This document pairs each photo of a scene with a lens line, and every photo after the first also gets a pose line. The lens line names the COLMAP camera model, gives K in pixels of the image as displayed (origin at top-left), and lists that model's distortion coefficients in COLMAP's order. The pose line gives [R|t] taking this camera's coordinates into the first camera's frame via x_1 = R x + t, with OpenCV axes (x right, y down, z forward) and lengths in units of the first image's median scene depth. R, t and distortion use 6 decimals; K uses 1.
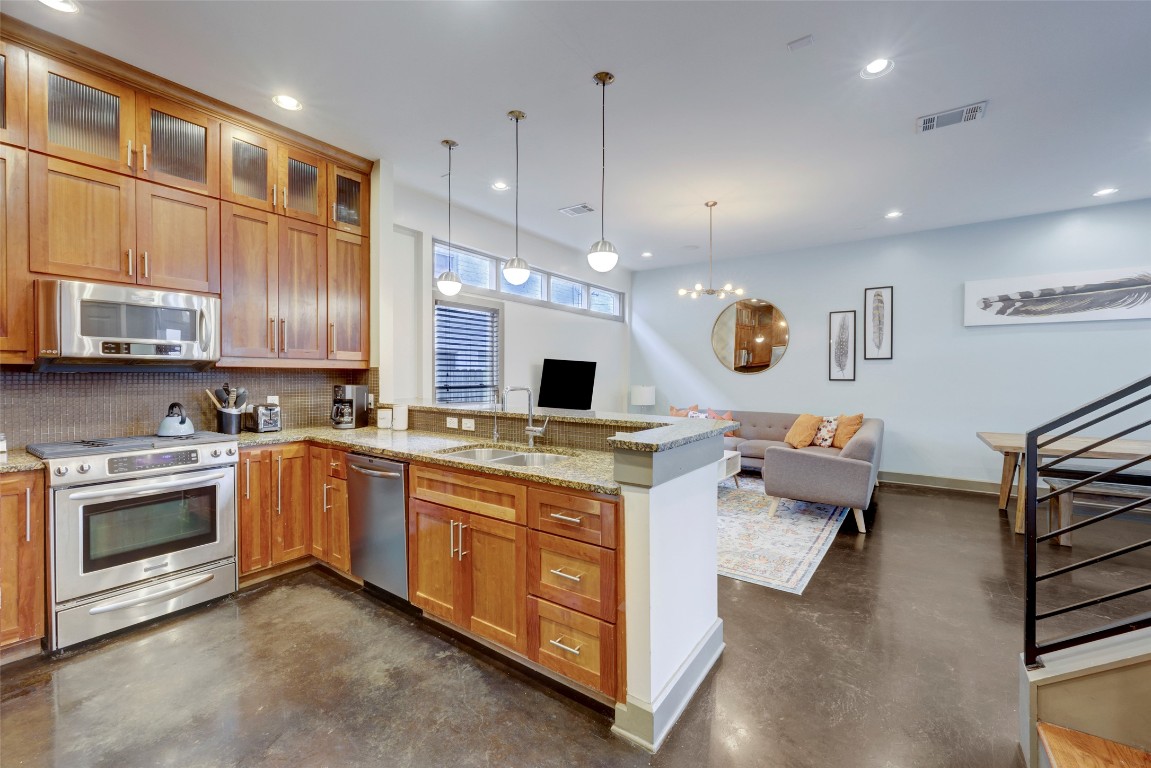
lens RADIAL K [[468.0, 0, 576.9], [0, 468.0, 378.4], [0, 0, 1]] dist [0.001144, 0.000164]
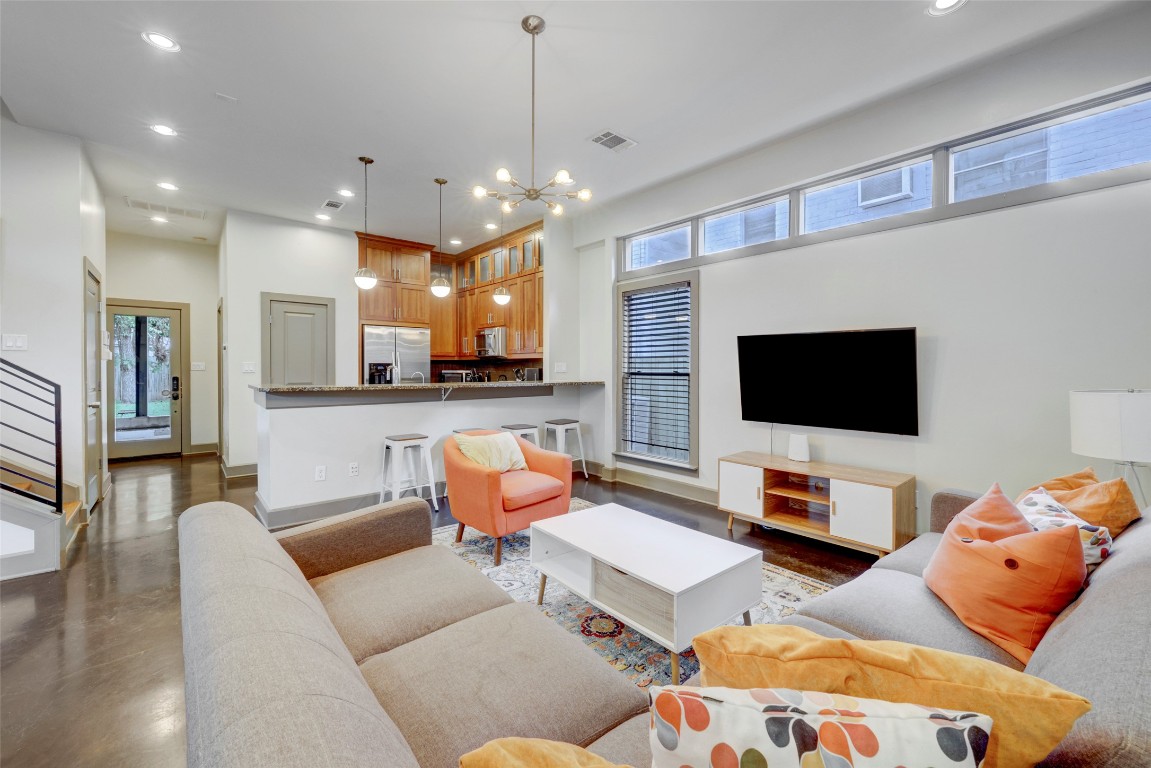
lens RADIAL K [[468.0, 0, 576.9], [0, 468.0, 378.4], [0, 0, 1]] dist [0.001144, 0.000164]
pose [[-0.249955, 0.017899, -0.968092, 1.243580], [-0.009970, 0.999729, 0.021058, 0.015937], [0.968206, 0.014915, -0.249708, 1.882066]]
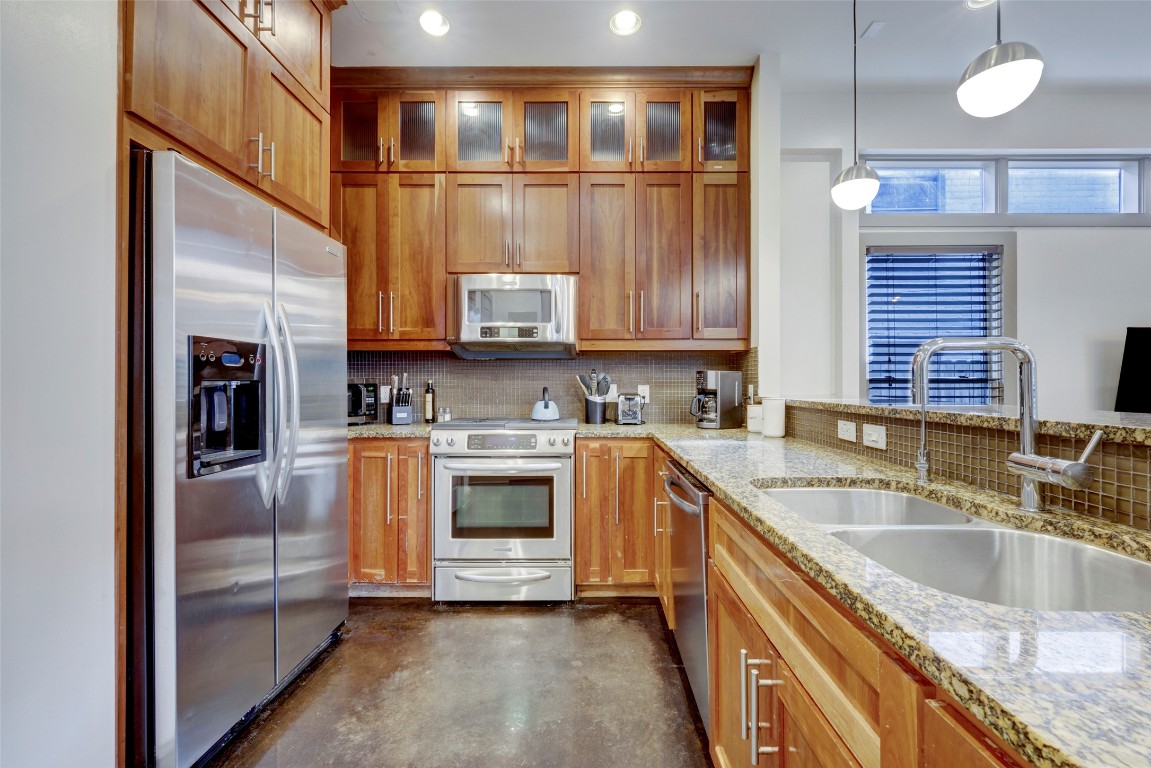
lens RADIAL K [[461.0, 0, 578.4], [0, 461.0, 382.2], [0, 0, 1]] dist [-0.000446, 0.000073]
pose [[0.572848, -0.005843, -0.819641, -0.007125], [-0.004141, 0.999941, -0.010023, 0.049839], [0.819651, 0.009135, 0.572790, 0.482826]]
